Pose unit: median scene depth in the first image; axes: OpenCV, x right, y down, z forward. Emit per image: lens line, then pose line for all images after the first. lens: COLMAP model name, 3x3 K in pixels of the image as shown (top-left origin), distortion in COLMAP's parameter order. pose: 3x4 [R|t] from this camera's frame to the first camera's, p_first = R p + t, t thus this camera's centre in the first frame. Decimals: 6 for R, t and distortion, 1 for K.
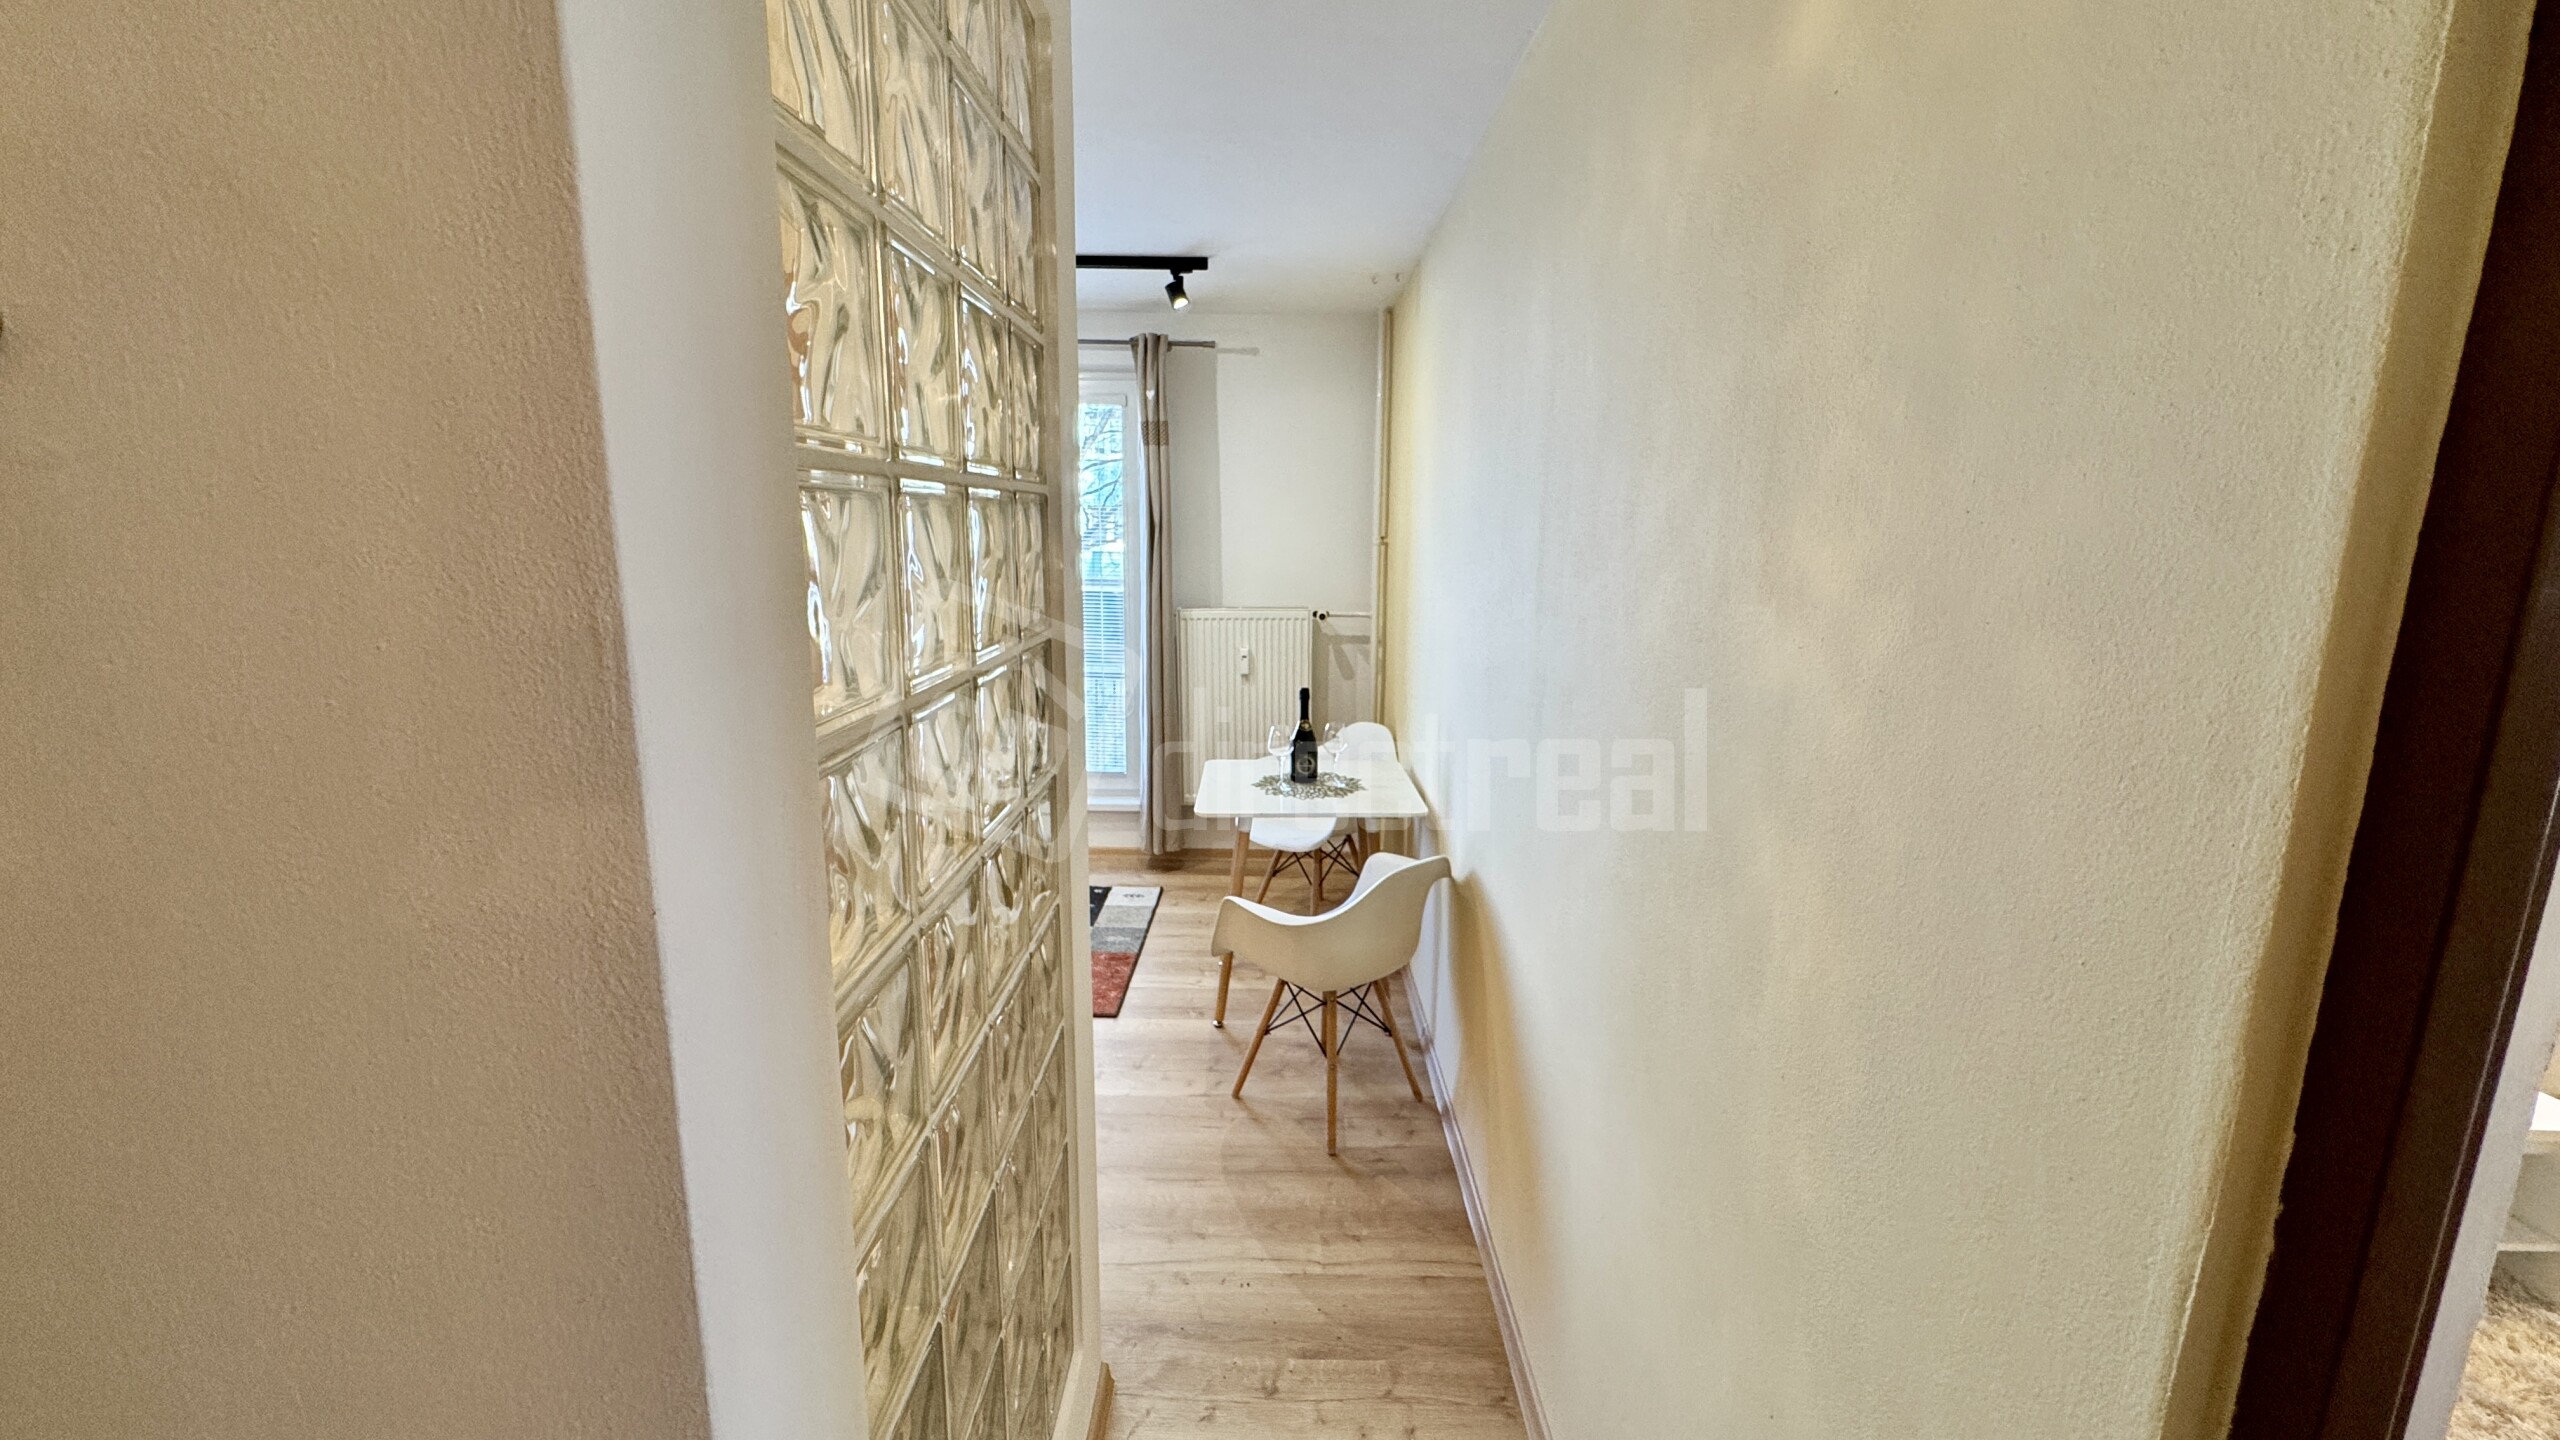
lens RADIAL K [[1013.6, 0, 1276.5], [0, 1013.6, 721.3], [0, 0, 1]] dist [-0.012053, -0.000423]
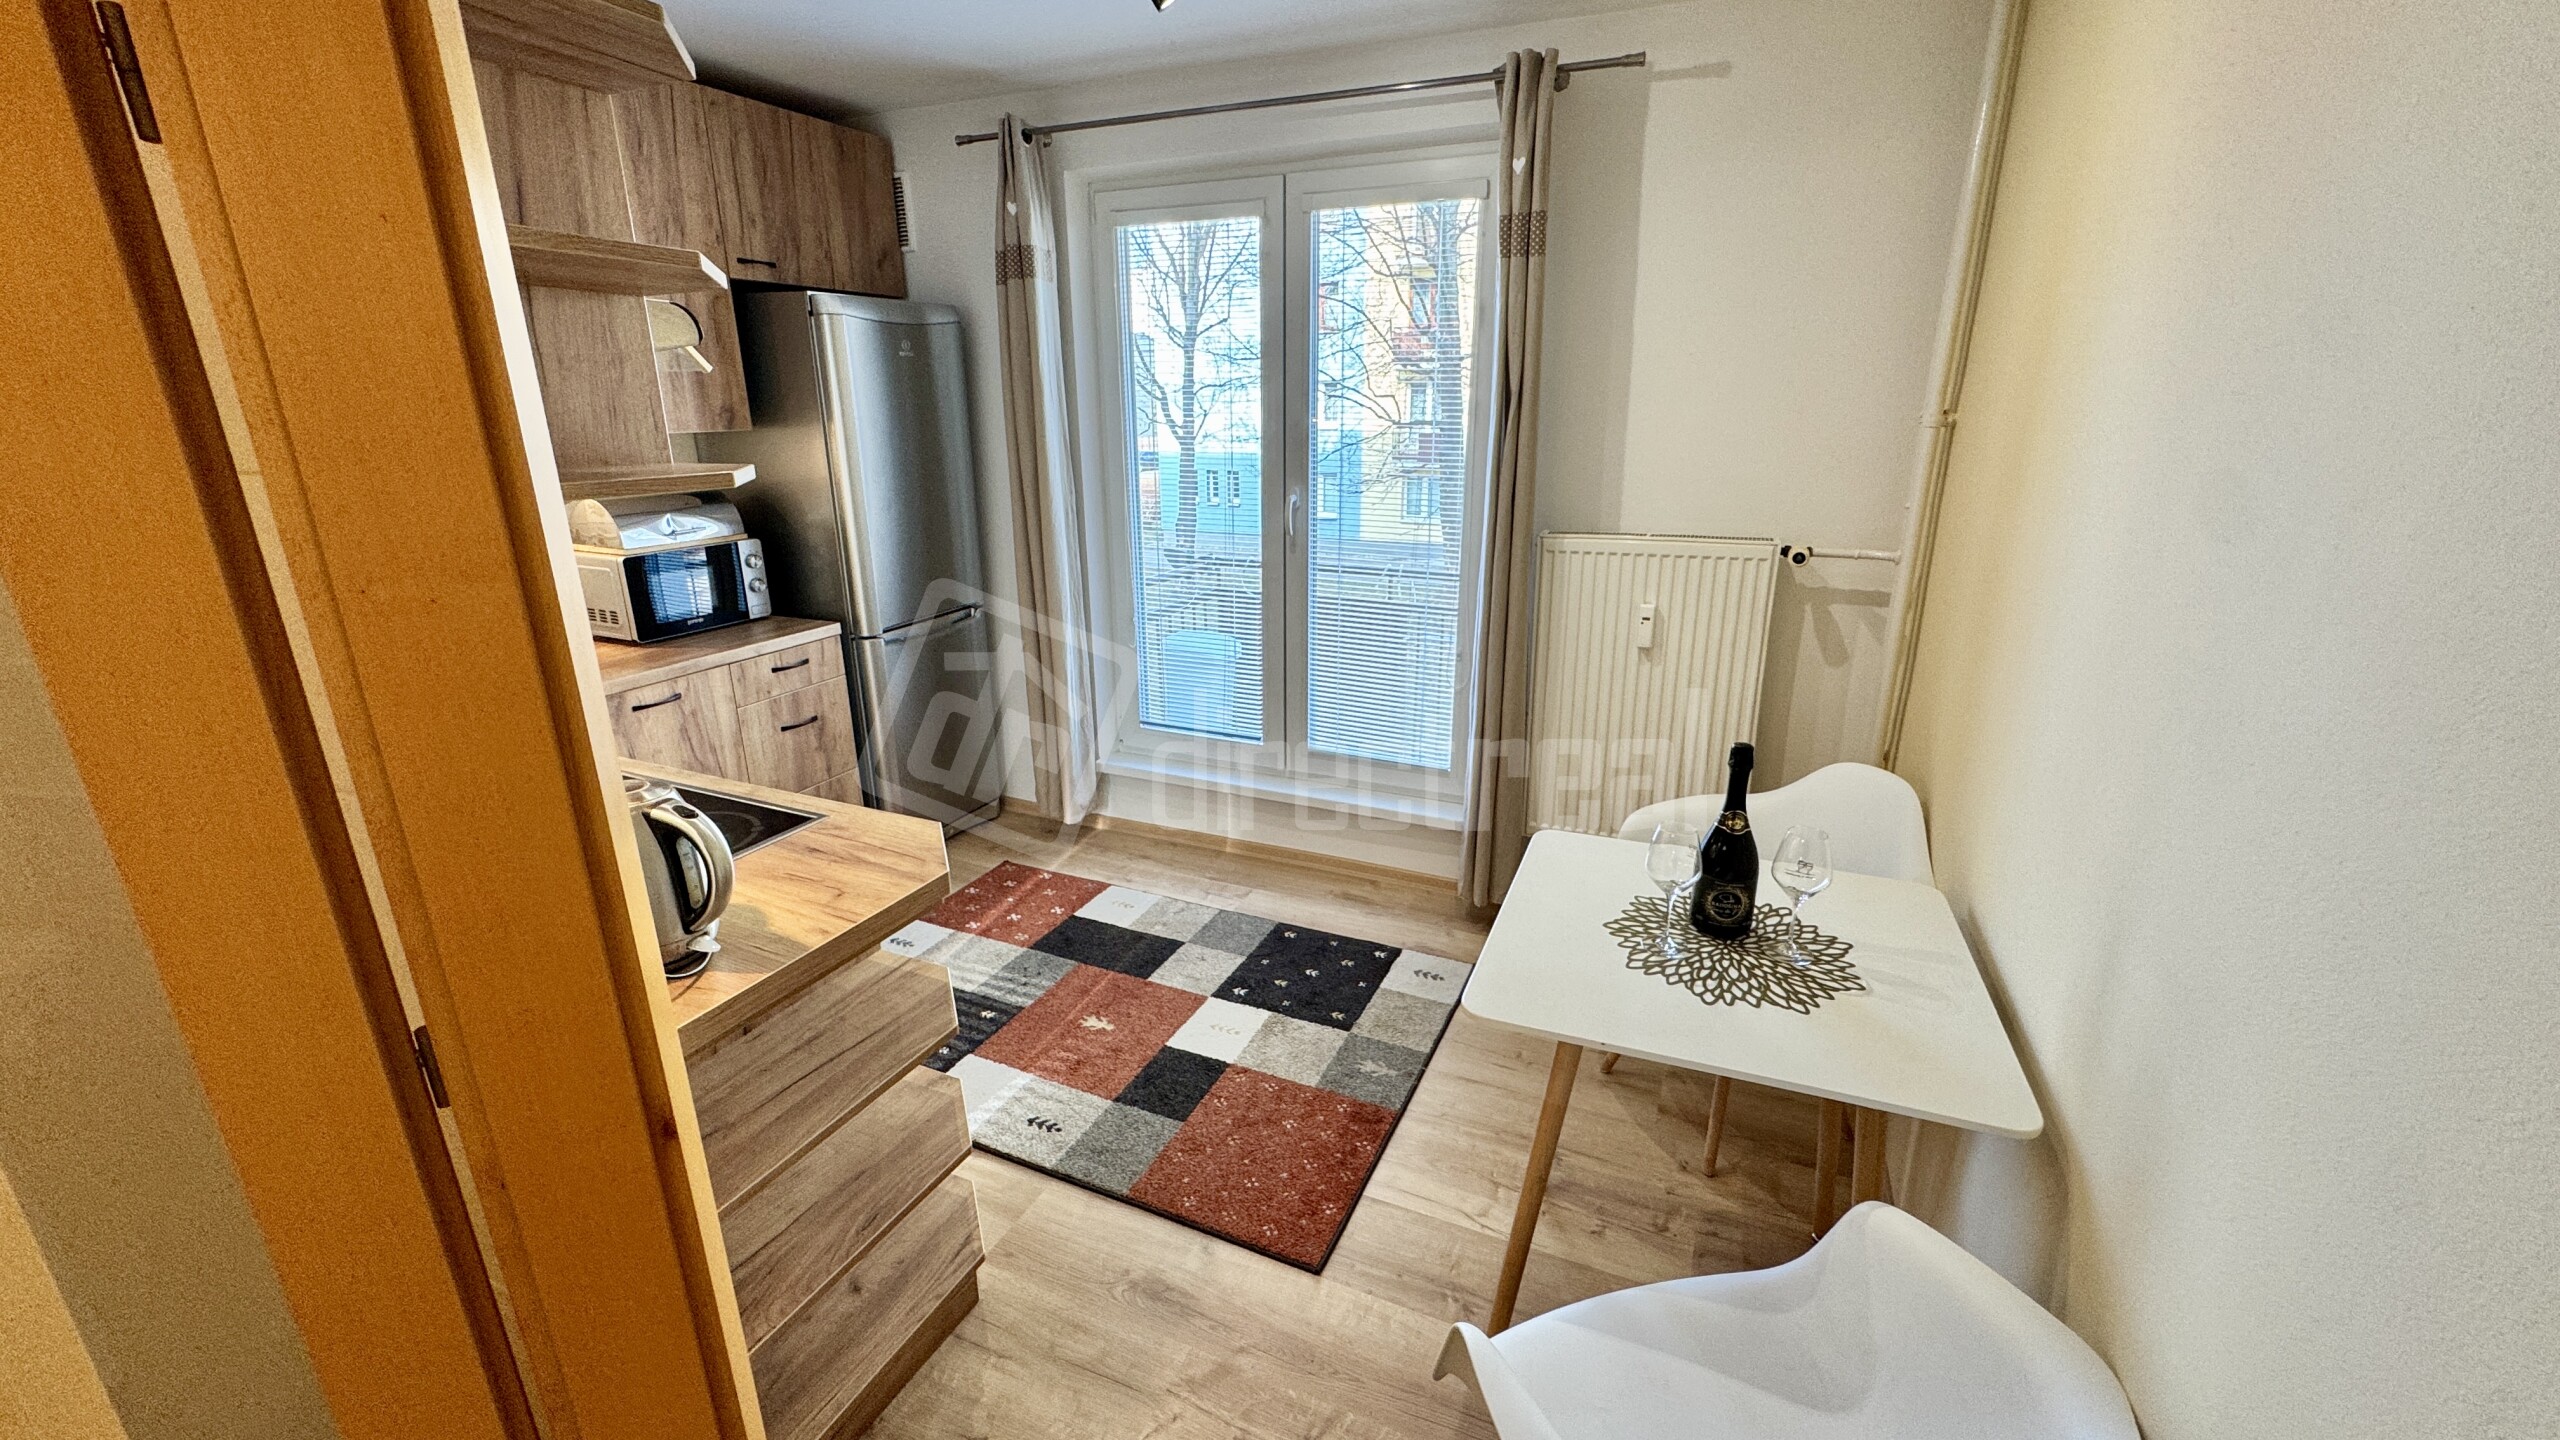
lens RADIAL K [[1020.0, 0, 1277.4], [0, 1020.0, 720.3], [0, 0, 1]] dist [-0.002932, 0.000063]
pose [[0.915511, 0.103514, -0.388747, 0.009717], [-0.060797, 0.990831, 0.120655, -0.066541], [0.397672, -0.086827, 0.913410, 0.373263]]
